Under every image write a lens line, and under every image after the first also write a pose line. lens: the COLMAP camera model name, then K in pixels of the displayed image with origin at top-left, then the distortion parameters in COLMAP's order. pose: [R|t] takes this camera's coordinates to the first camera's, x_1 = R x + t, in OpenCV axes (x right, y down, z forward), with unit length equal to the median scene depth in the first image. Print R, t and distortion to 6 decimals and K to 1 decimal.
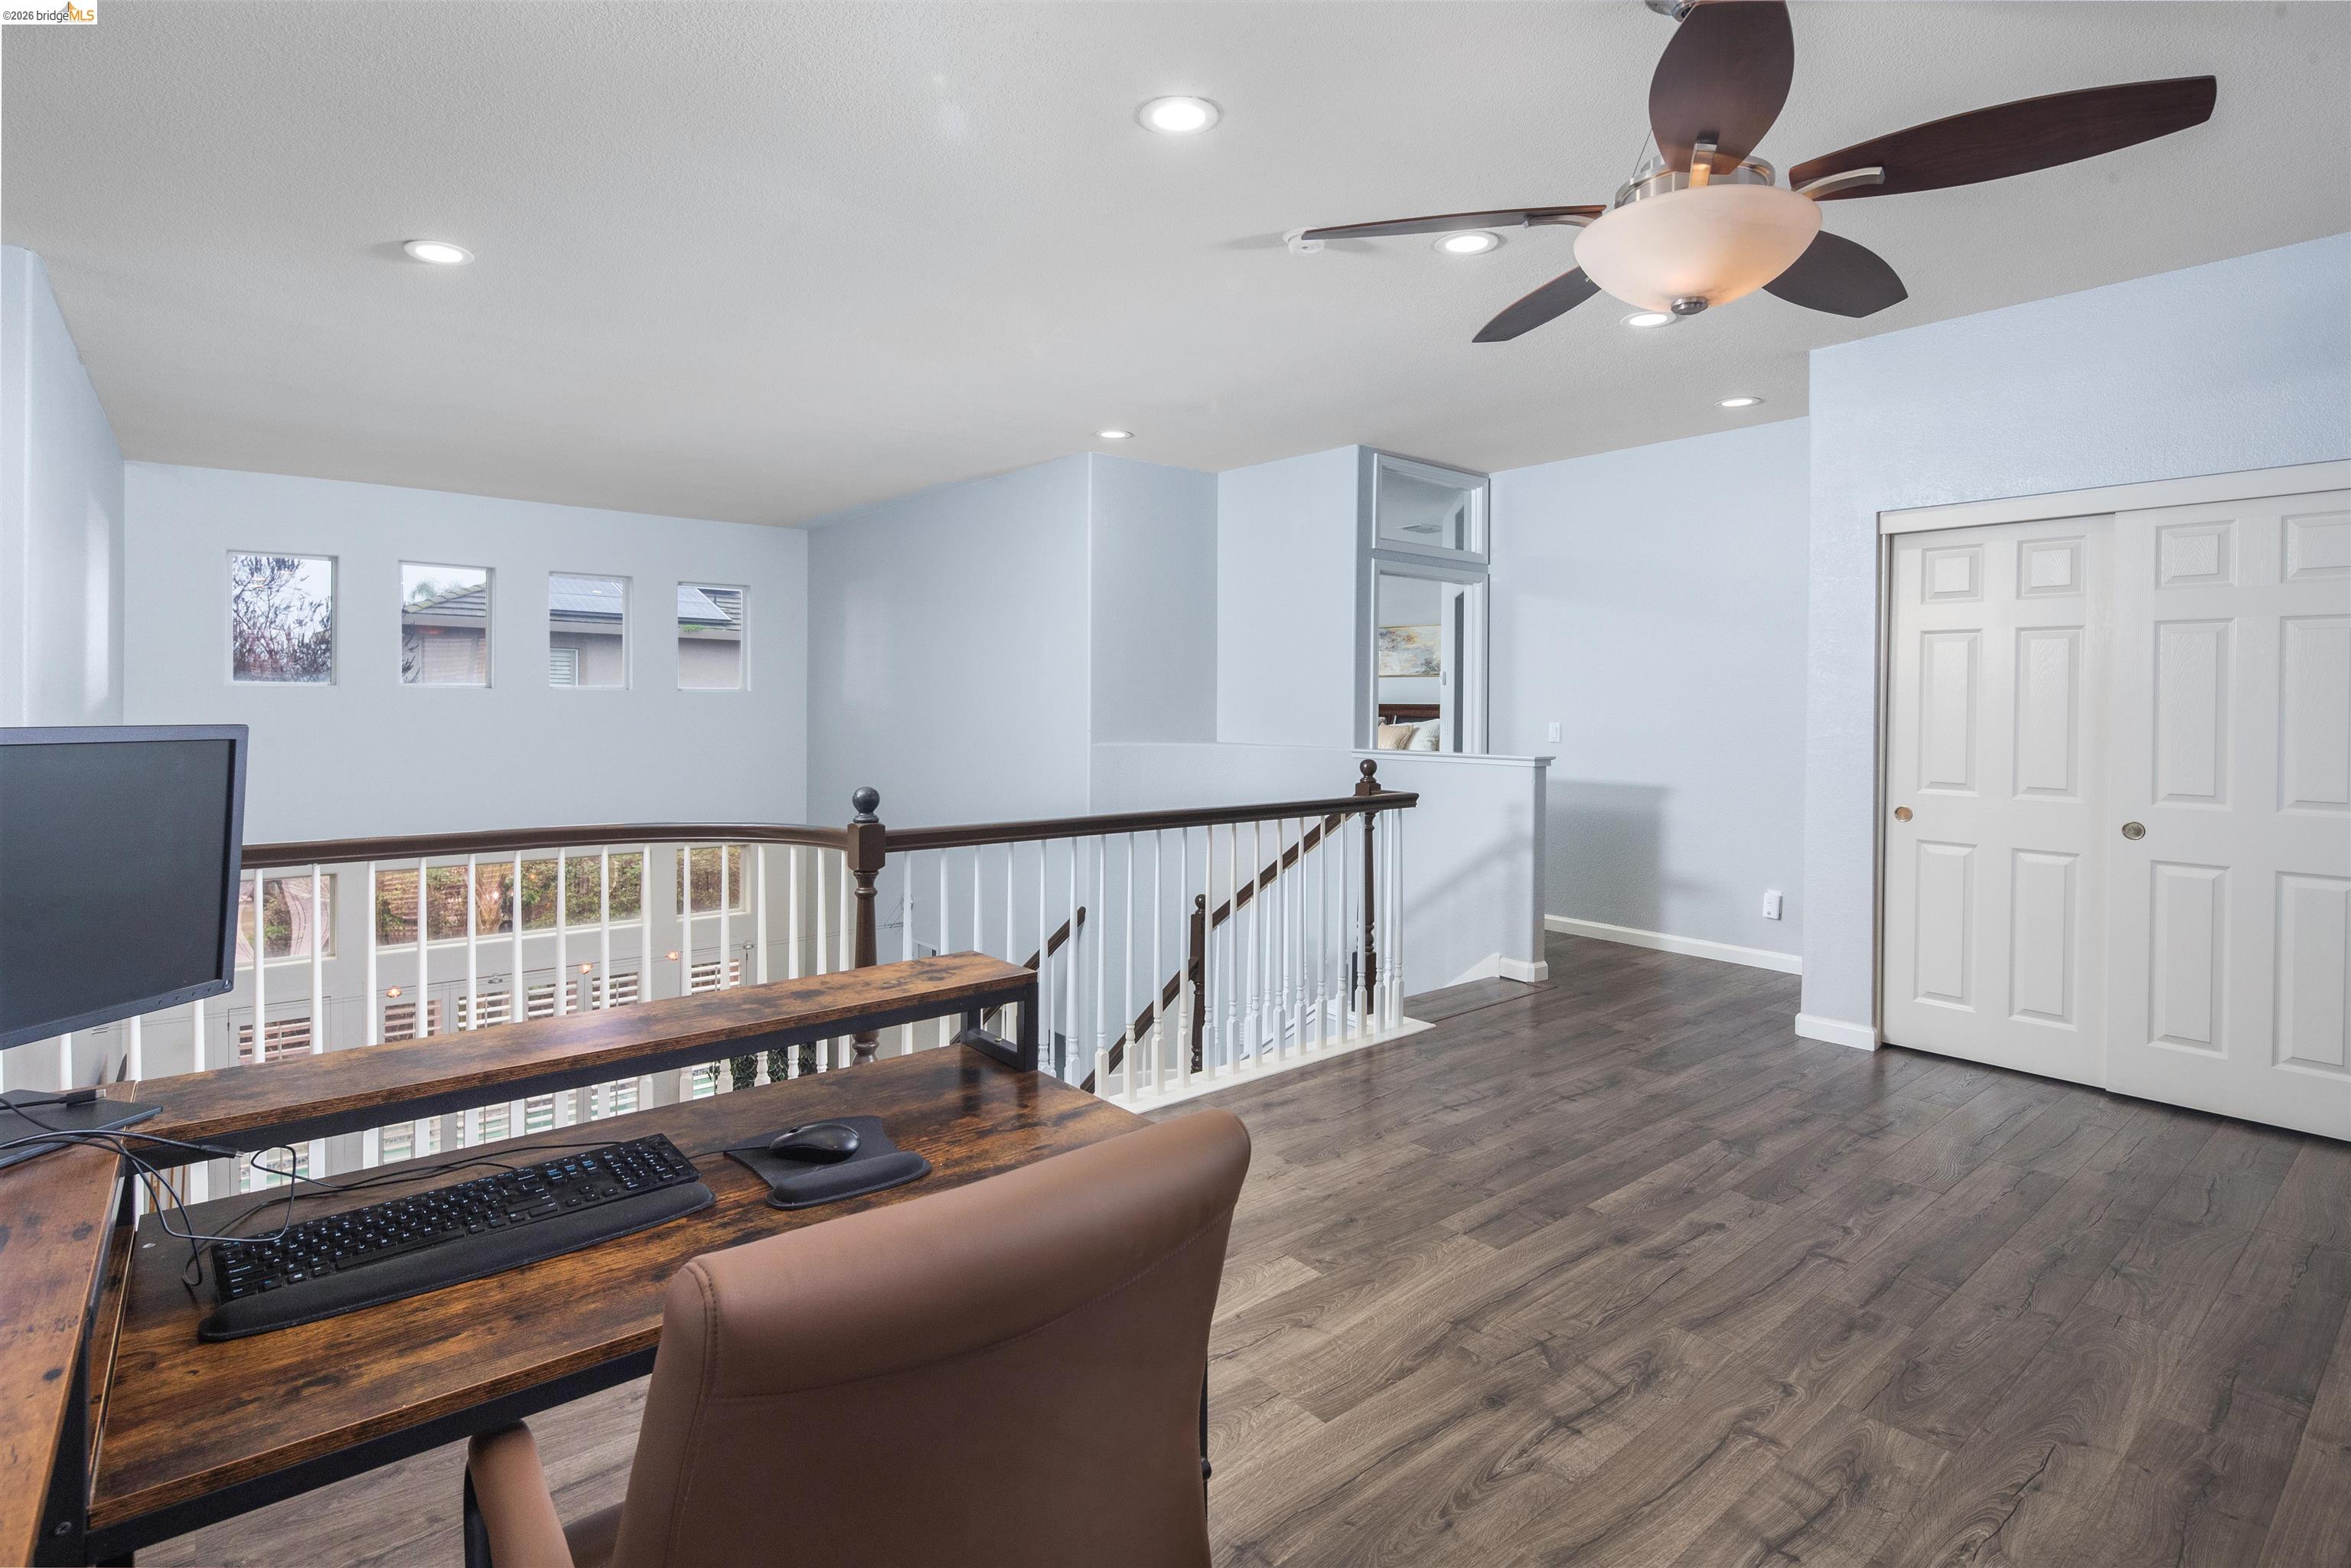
lens RADIAL K [[1139.8, 0, 1171.4], [0, 1139.8, 700.8], [0, 0, 1]] dist [0.000899, -0.001117]
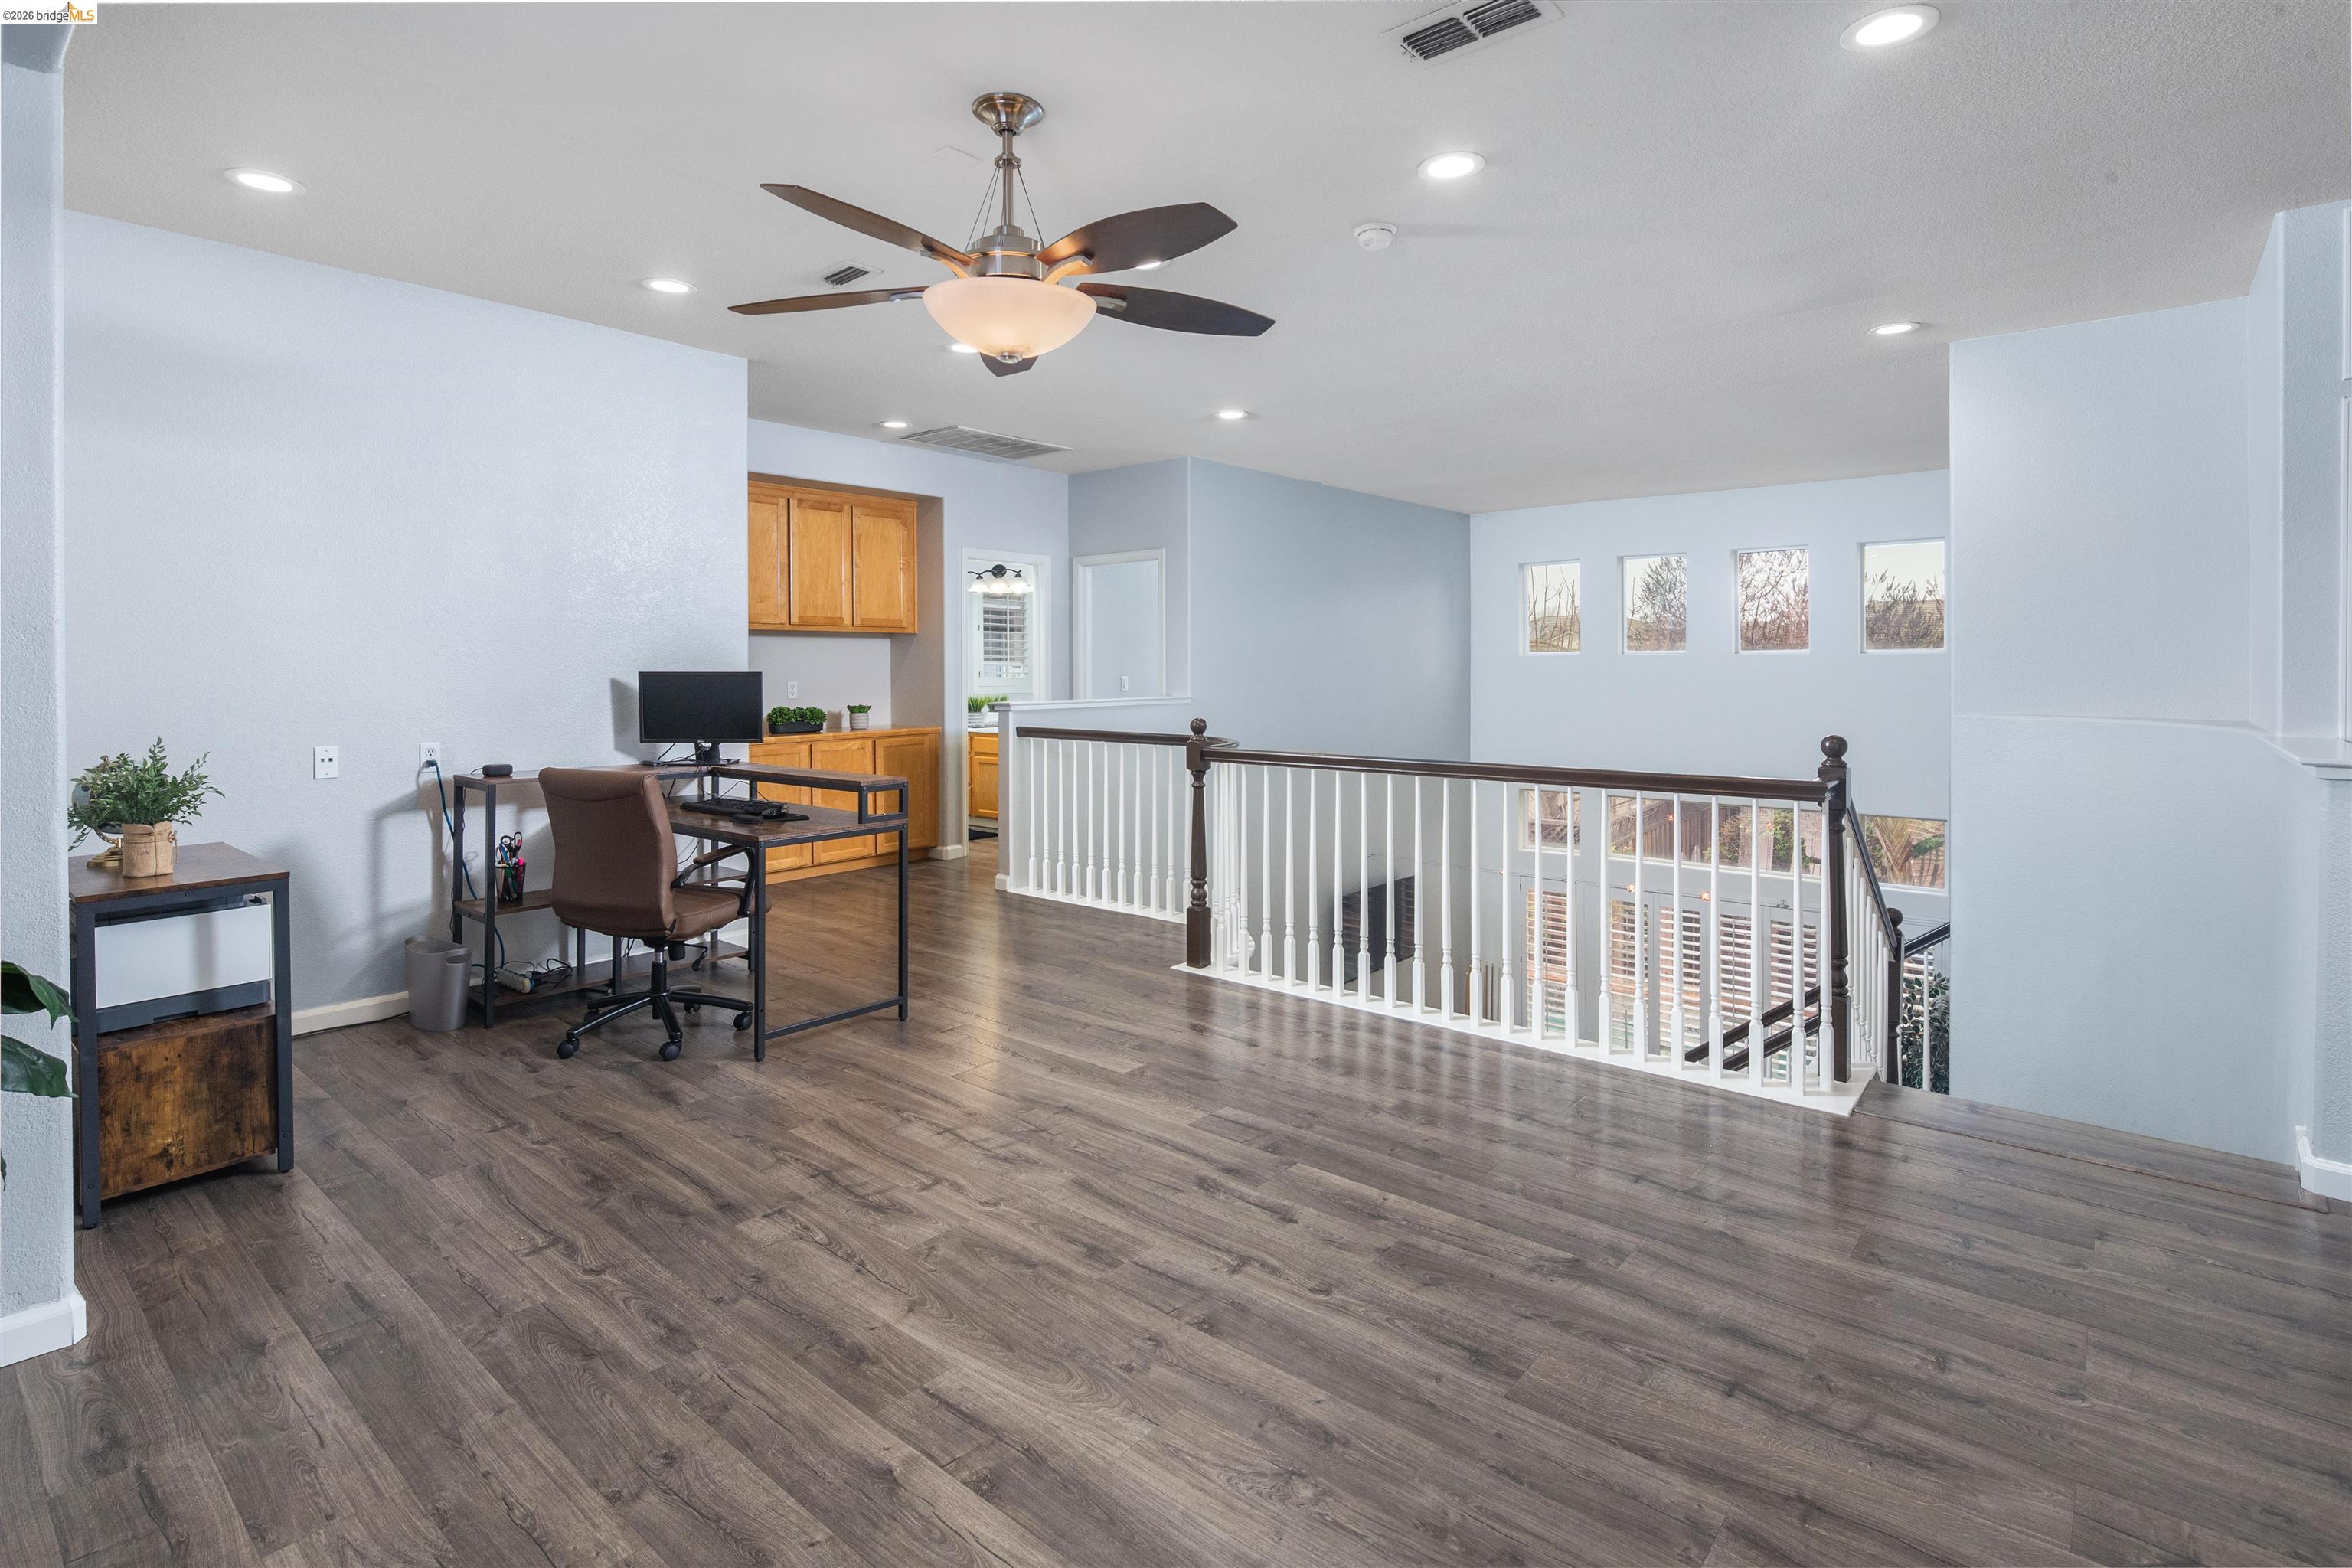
lens RADIAL K [[1140.3, 0, 1173.0], [0, 1140.3, 778.1], [0, 0, 1]] dist [0.000899, -0.001117]
pose [[0.178206, 0.092154, -0.979669, 1.335011], [0.002796, 0.995553, 0.094157, 0.014132], [0.983989, -0.019518, 0.177155, 0.745835]]
